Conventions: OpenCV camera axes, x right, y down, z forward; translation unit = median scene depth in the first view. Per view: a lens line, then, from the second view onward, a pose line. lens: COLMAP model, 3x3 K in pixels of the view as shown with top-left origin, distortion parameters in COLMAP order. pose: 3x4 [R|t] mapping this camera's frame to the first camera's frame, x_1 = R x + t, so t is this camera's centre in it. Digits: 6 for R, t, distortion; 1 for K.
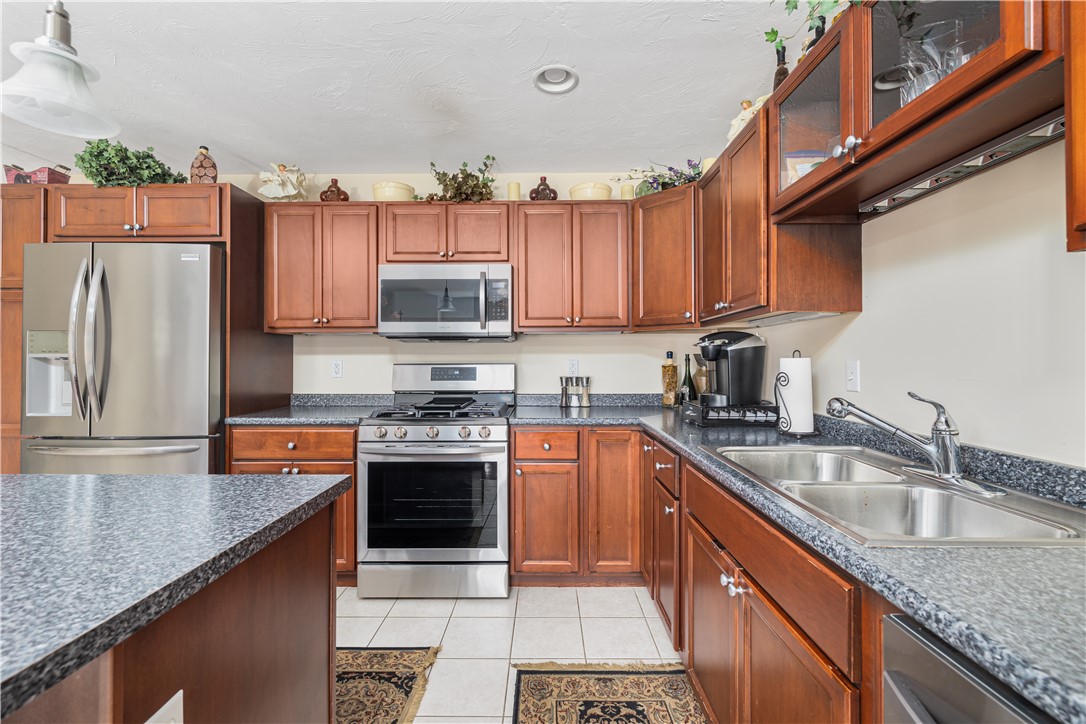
lens RADIAL K [[458.0, 0, 543.0], [0, 458.0, 362.0], [0, 0, 1]] dist [-0.006509, -0.000130]
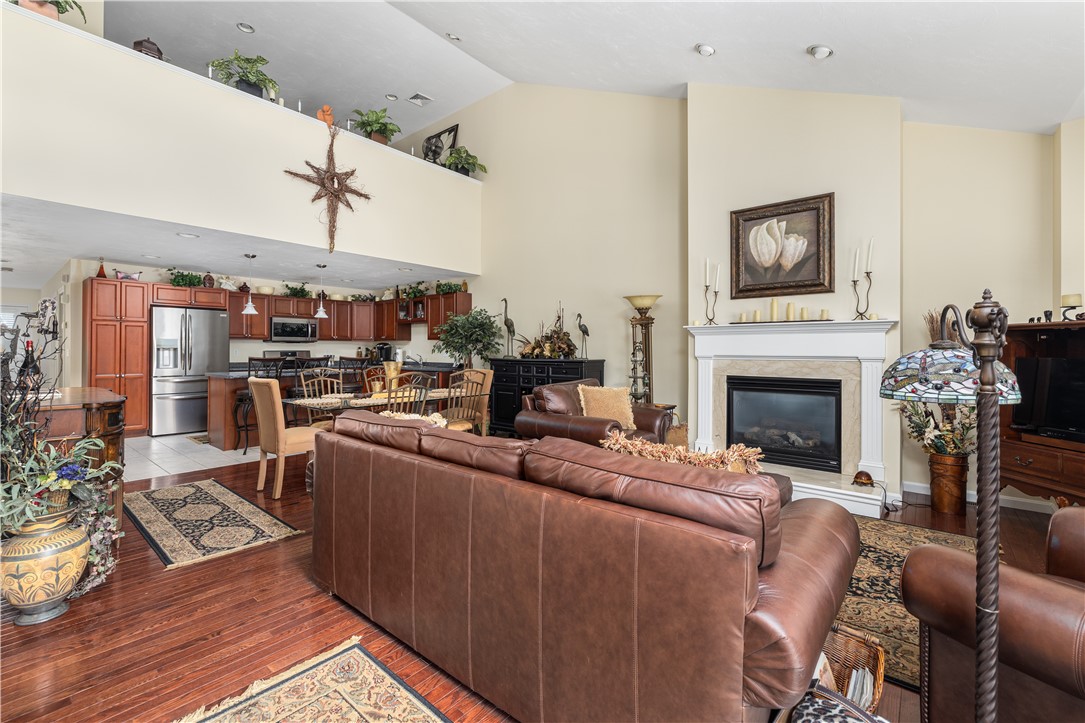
lens RADIAL K [[470.8, 0, 536.2], [0, 470.8, 346.6], [0, 0, 1]] dist [-0.002257, -0.000450]
pose [[0.642805, 0.007562, 0.765992, -1.602311], [0.000360, 0.999948, -0.010174, 0.008681], [-0.766030, 0.006815, 0.642769, -2.277790]]
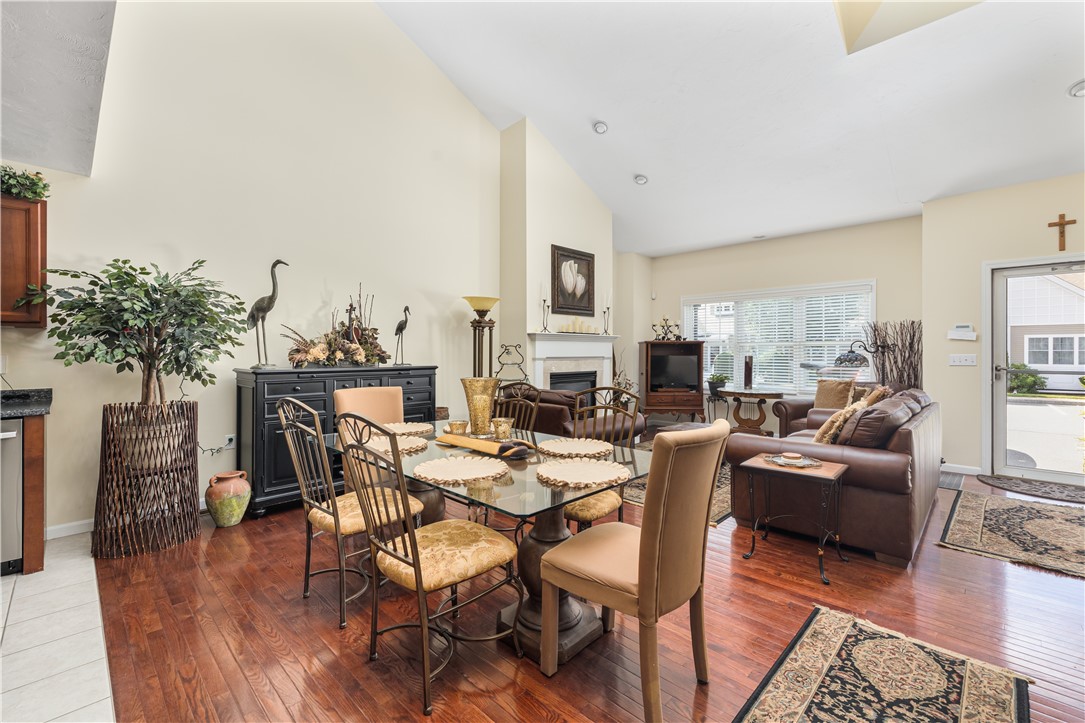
lens RADIAL K [[458.1, 0, 542.5], [0, 458.1, 361.5], [0, 0, 1]] dist [-0.012239, 0.000187]
pose [[-0.713938, -0.013129, 0.700086, -1.284302], [0.003540, 0.999744, 0.022359, -0.004851], [-0.700200, 0.018441, -0.713709, -0.087762]]
